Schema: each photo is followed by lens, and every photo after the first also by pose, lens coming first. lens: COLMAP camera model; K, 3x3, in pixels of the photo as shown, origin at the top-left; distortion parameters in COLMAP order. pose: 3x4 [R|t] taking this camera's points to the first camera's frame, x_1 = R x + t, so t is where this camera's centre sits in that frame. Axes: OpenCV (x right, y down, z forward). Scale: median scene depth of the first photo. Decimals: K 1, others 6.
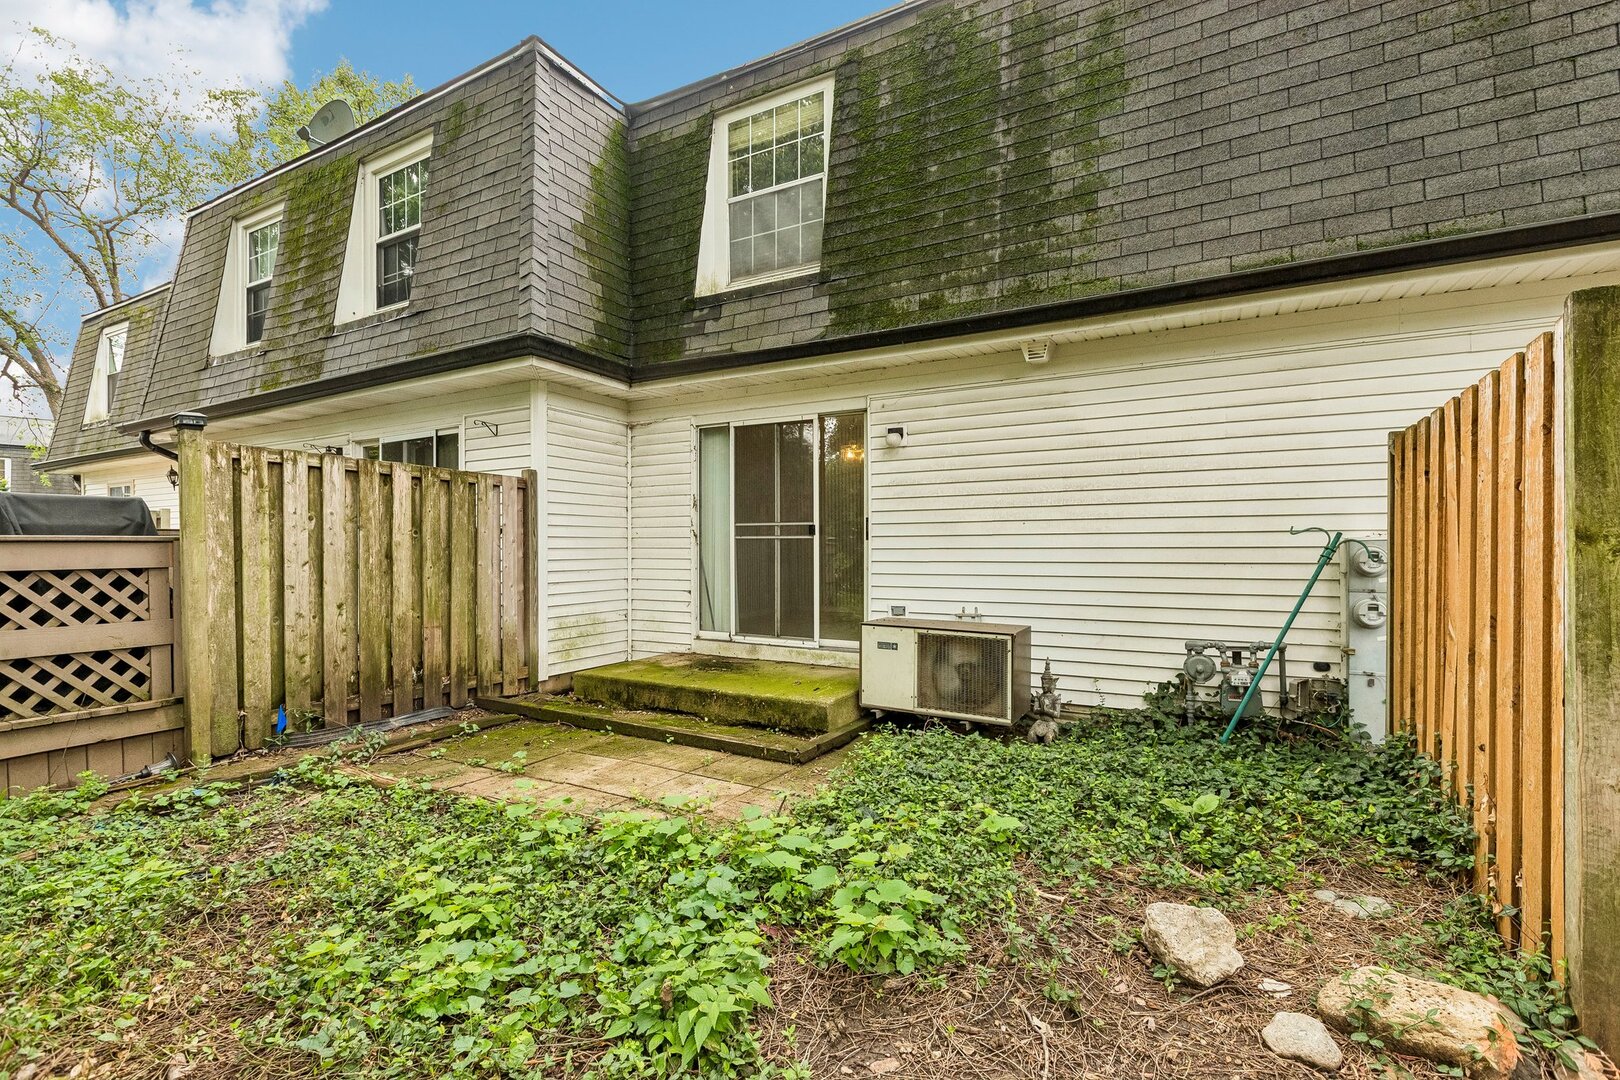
lens RADIAL K [[729.7, 0, 807.4], [0, 729.7, 545.9], [0, 0, 1]] dist [-0.000107, 0.001039]
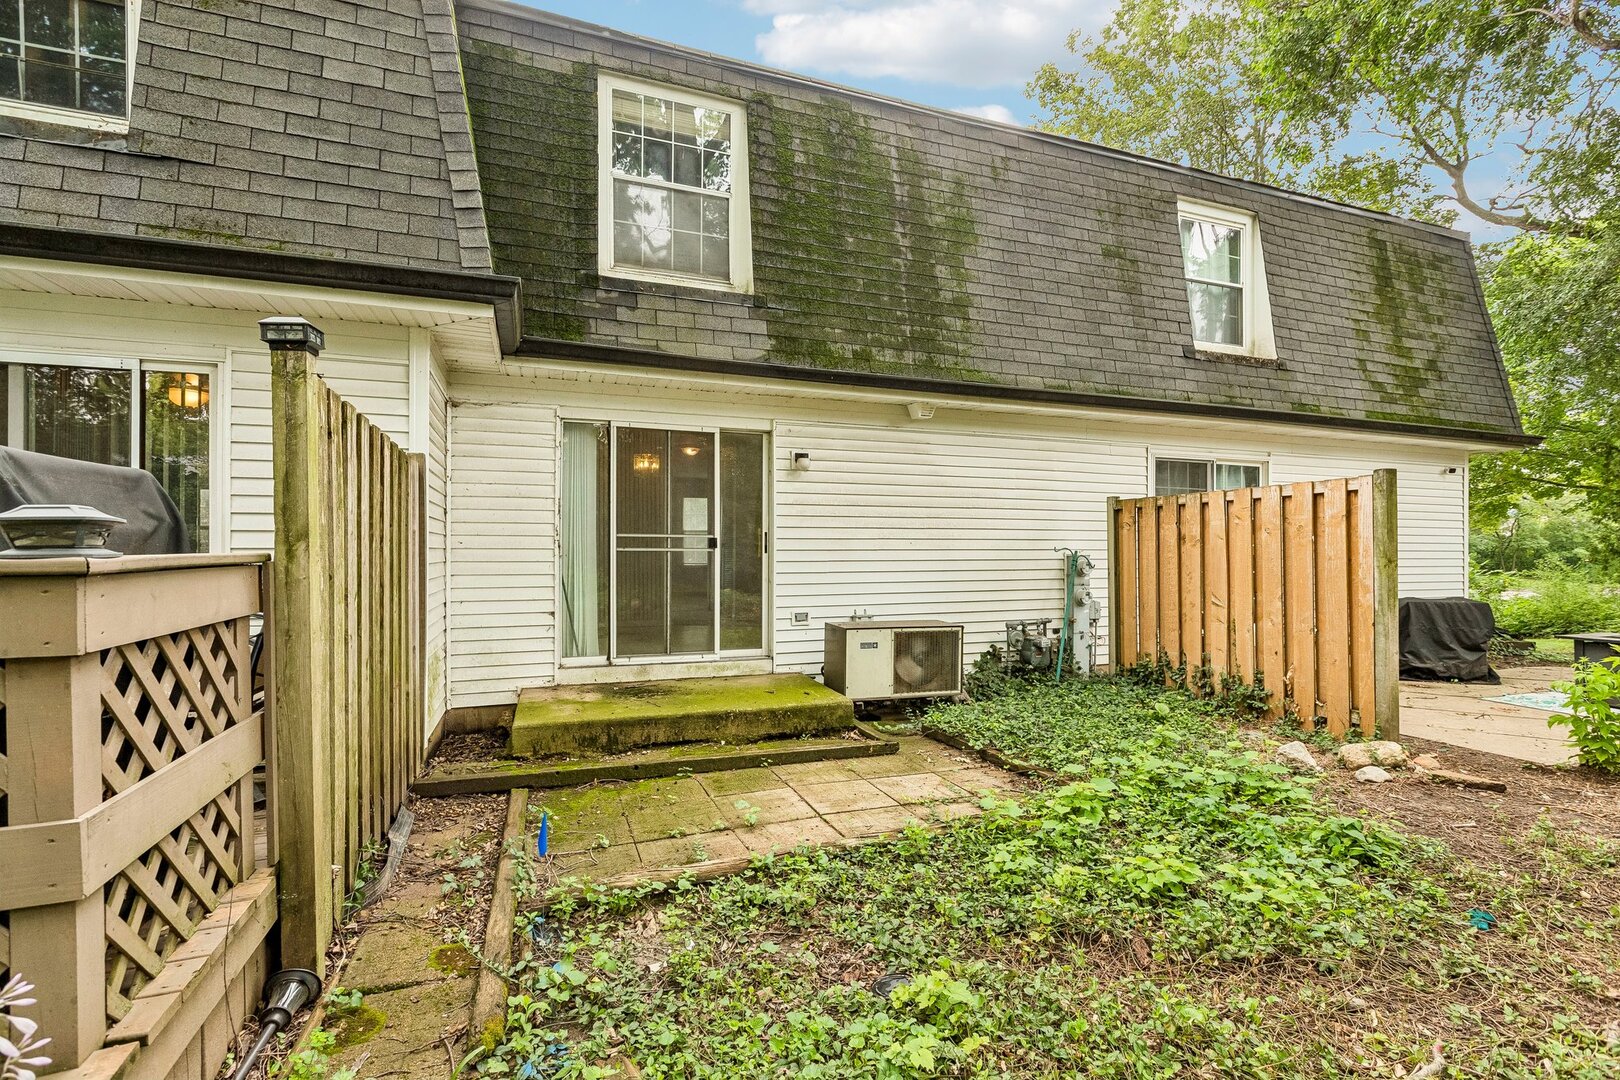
lens RADIAL K [[729.7, 0, 807.9], [0, 729.7, 545.6], [0, 0, 1]] dist [-0.000107, 0.001039]
pose [[0.648653, 0.008503, 0.761037, -0.770992], [-0.003323, 0.999960, -0.008340, -0.011651], [-0.761077, 0.002880, 0.648655, 0.288904]]
